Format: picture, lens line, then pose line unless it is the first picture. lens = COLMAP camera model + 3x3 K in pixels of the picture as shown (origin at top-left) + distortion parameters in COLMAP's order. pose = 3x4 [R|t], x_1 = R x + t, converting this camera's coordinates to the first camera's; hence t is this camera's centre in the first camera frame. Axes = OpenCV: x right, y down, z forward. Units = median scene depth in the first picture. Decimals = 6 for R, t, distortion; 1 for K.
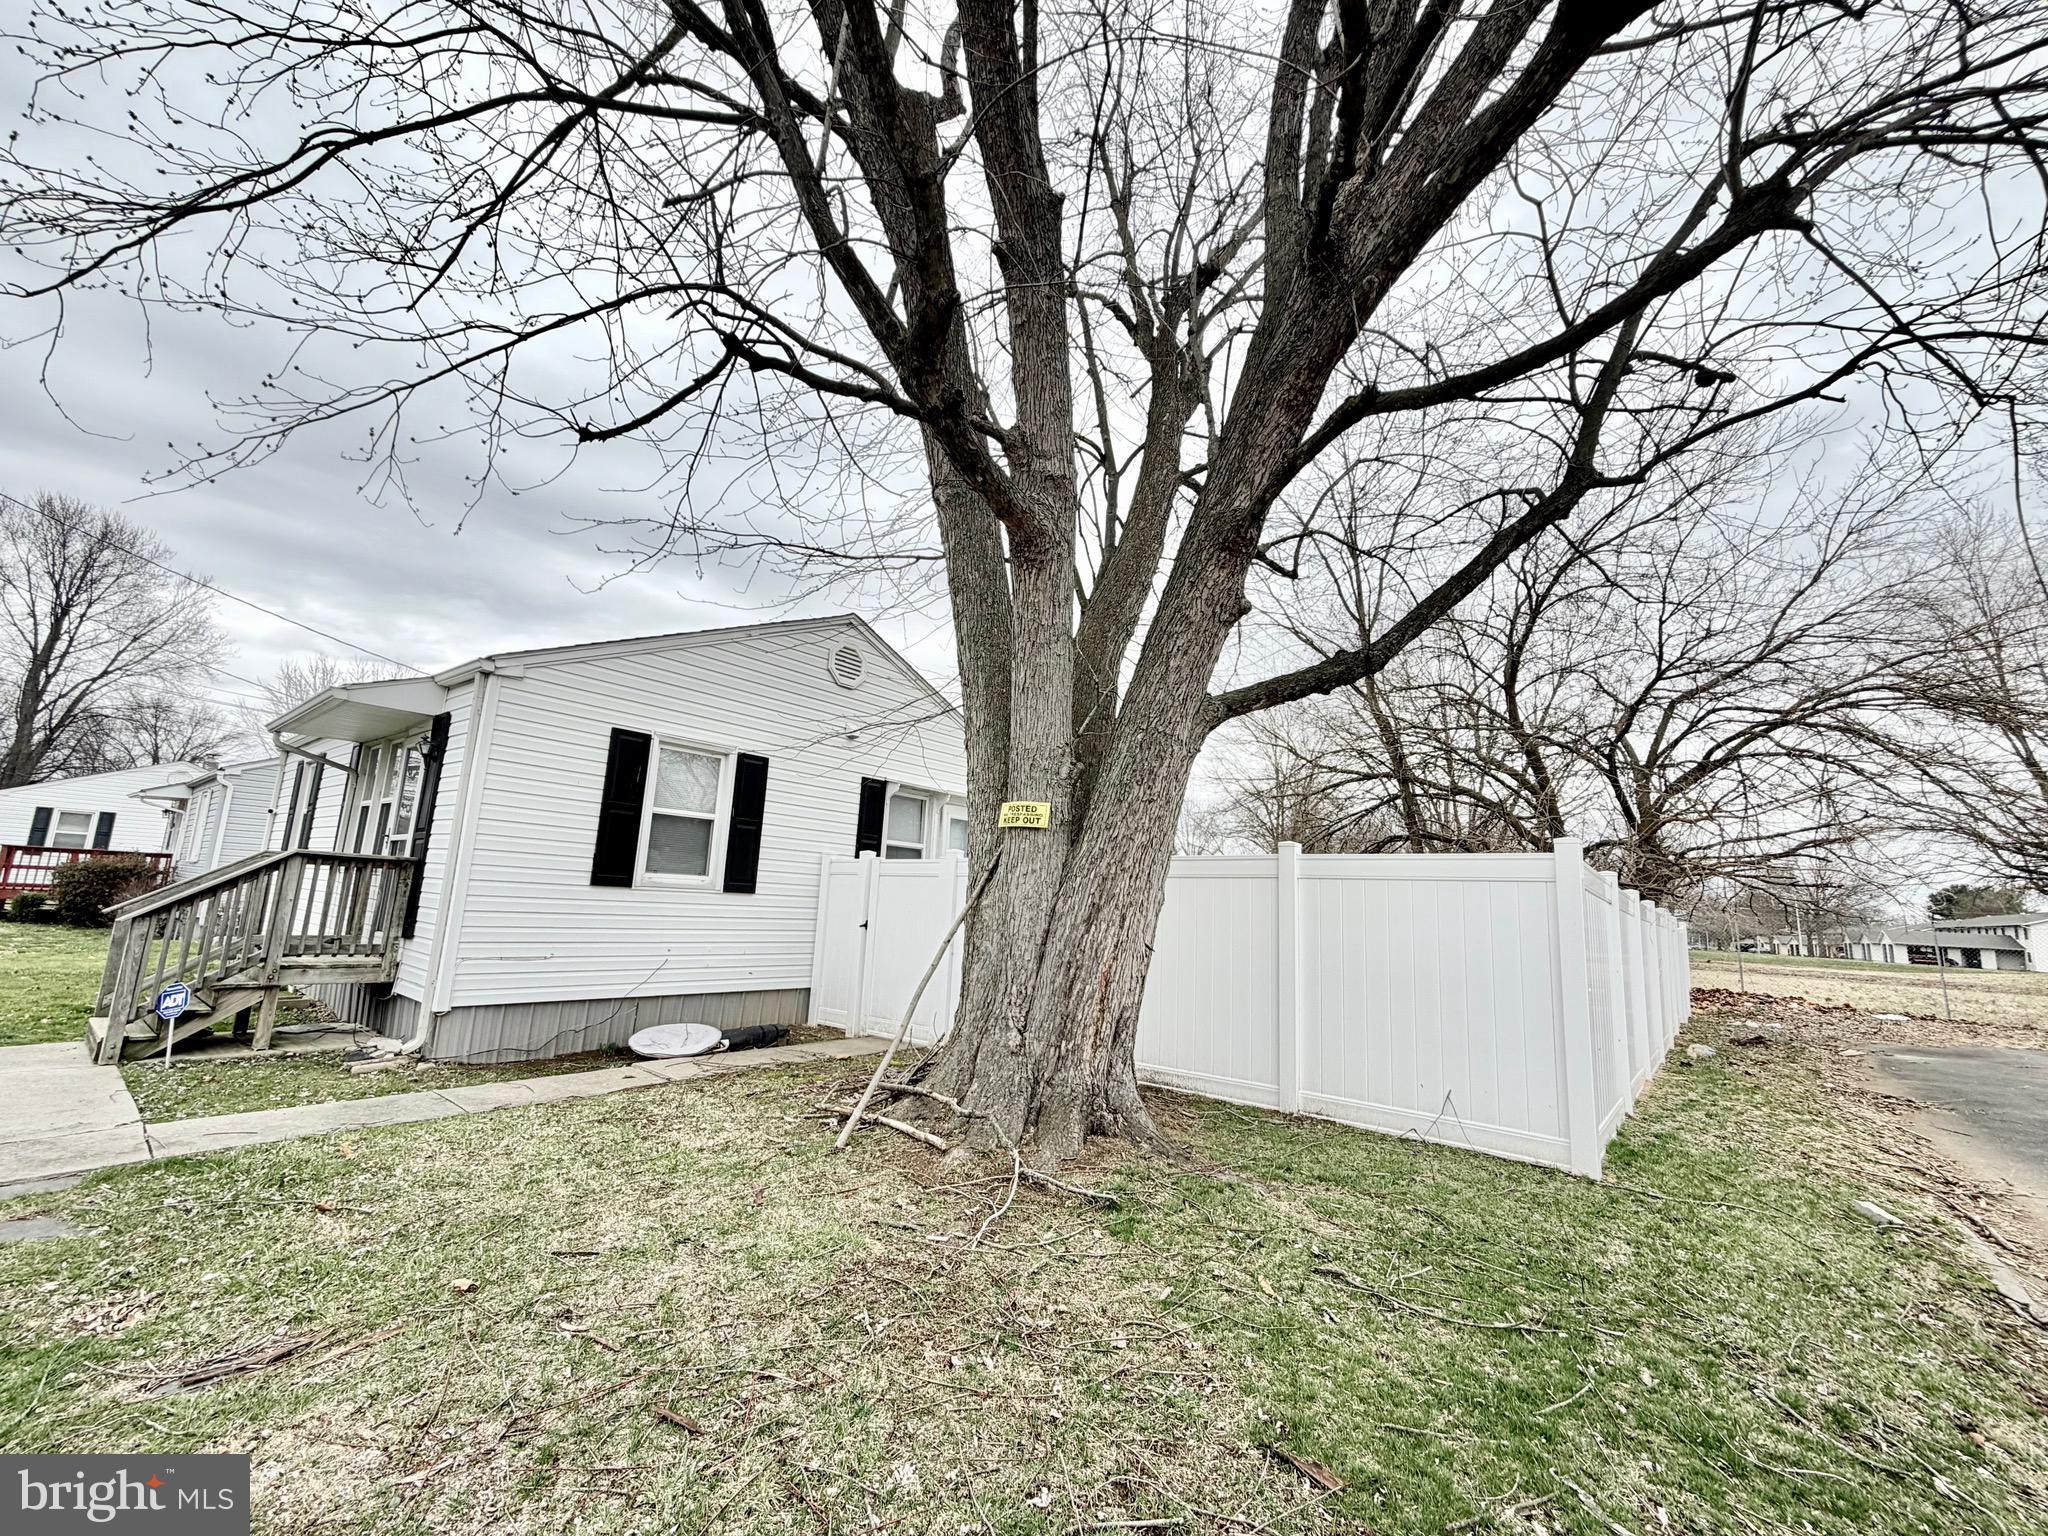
lens RADIAL K [[818.7, 0, 1025.2], [0, 818.7, 768.2], [0, 0, 1]] dist [0.000348, 0.000378]
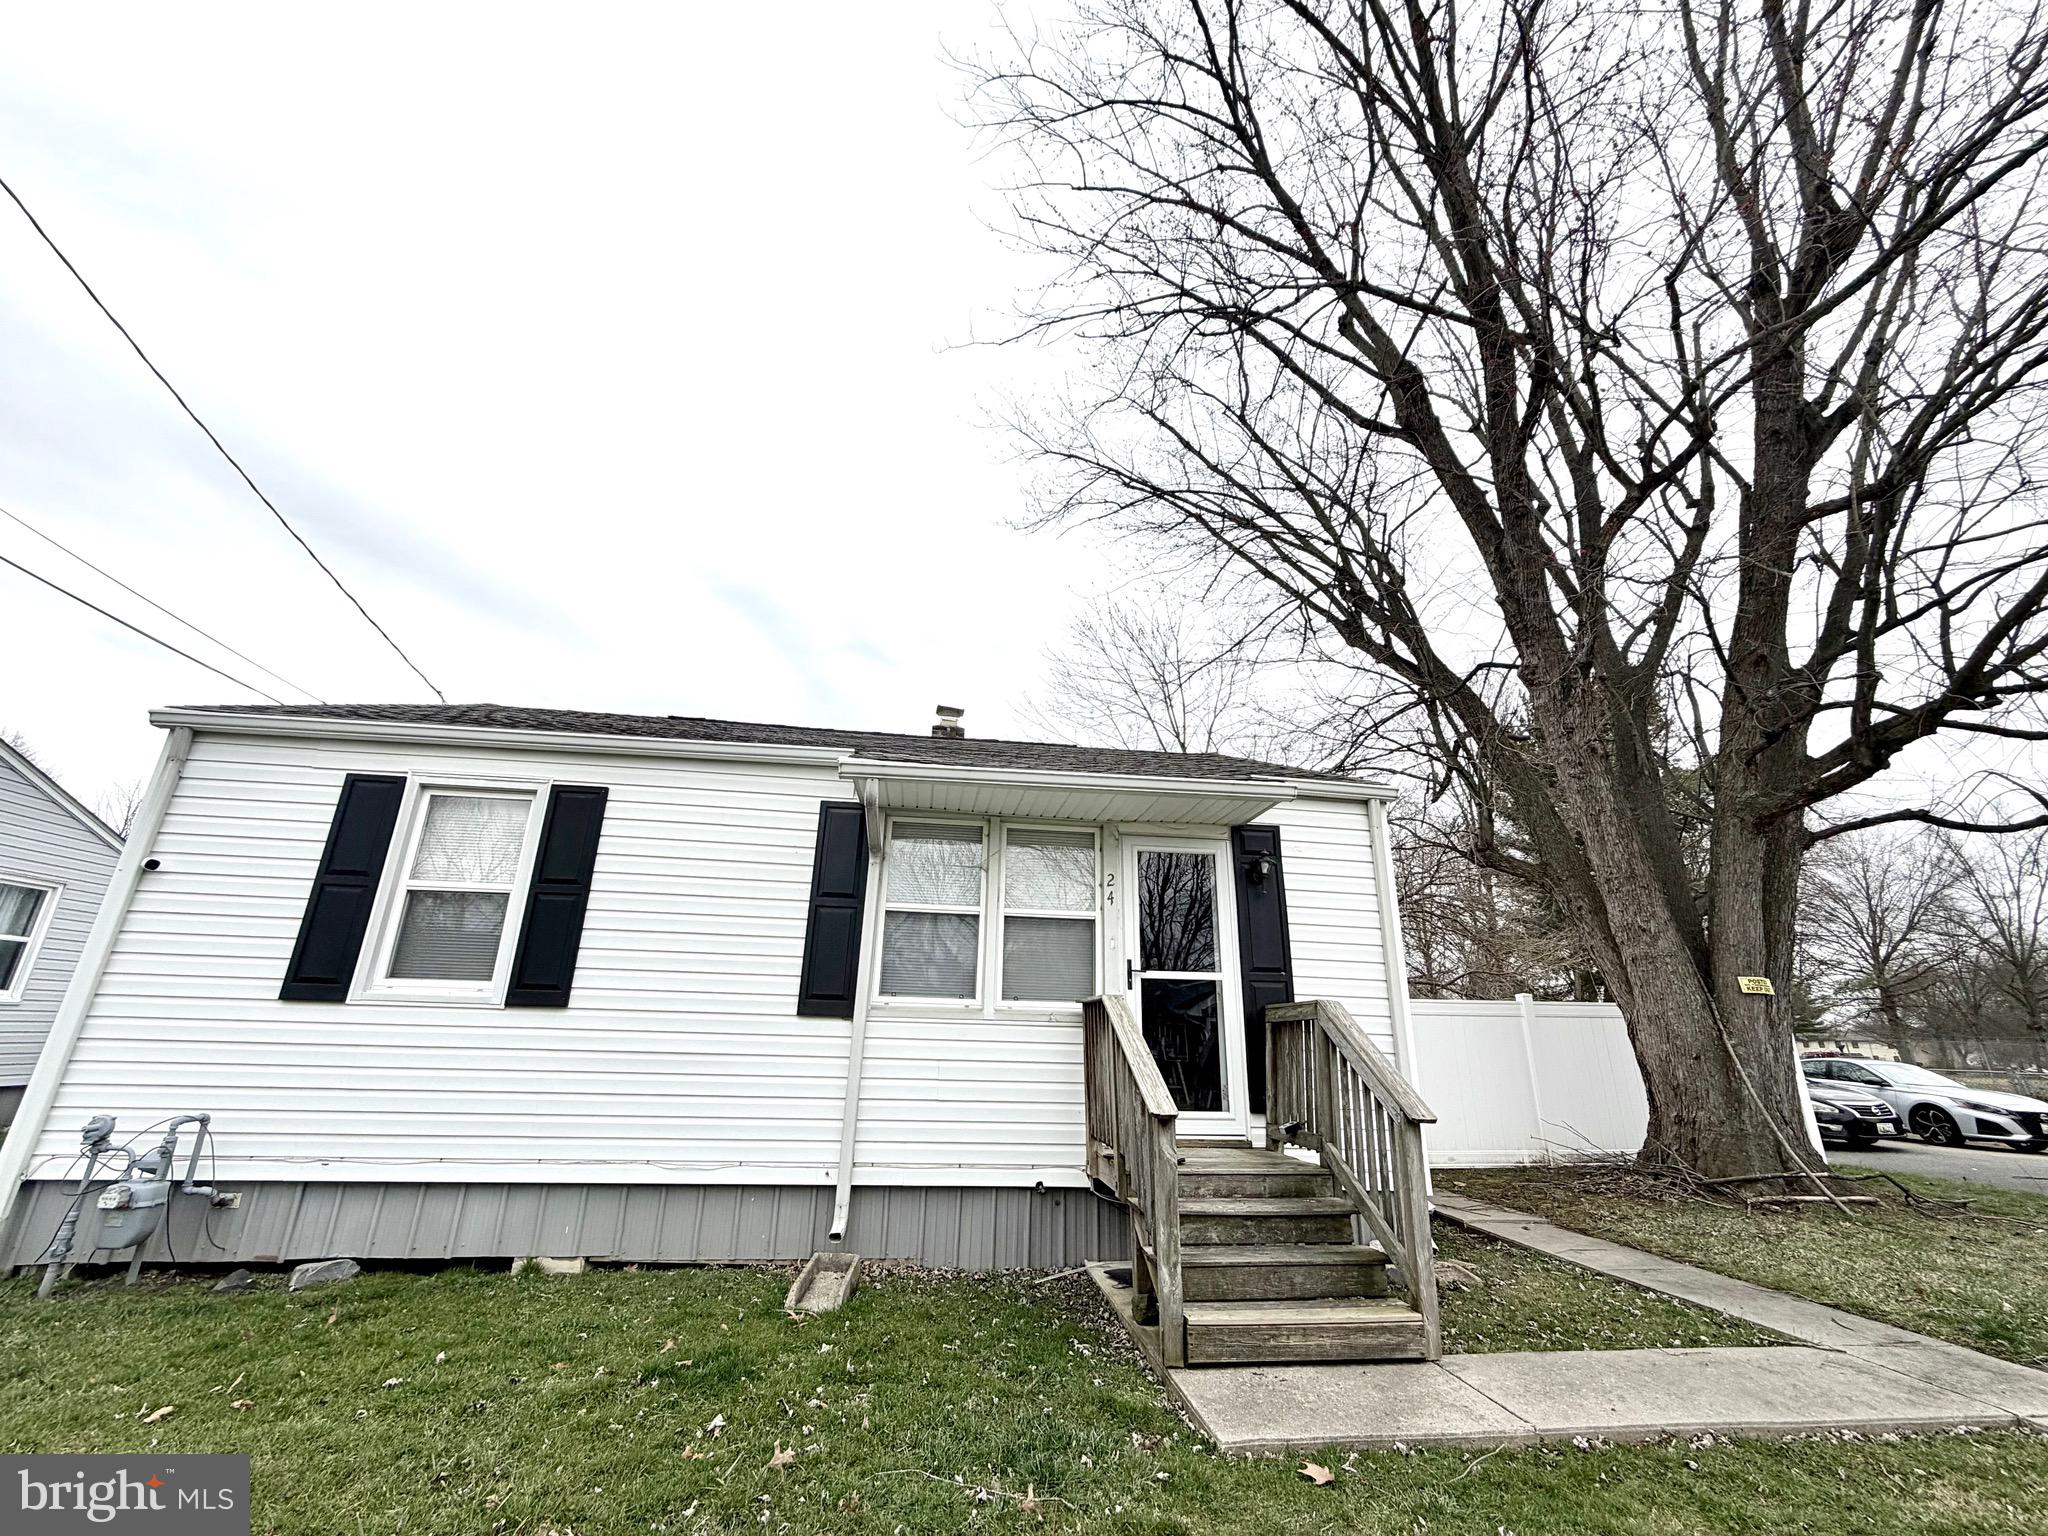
lens RADIAL K [[817.2, 0, 1022.9], [0, 817.2, 768.5], [0, 0, 1]] dist [0.000004, 0.000216]
pose [[0.724089, -0.246849, -0.644019, 0.449118], [0.127144, 0.965529, -0.227130, 0.213313], [0.677886, 0.082579, 0.730515, 1.017319]]
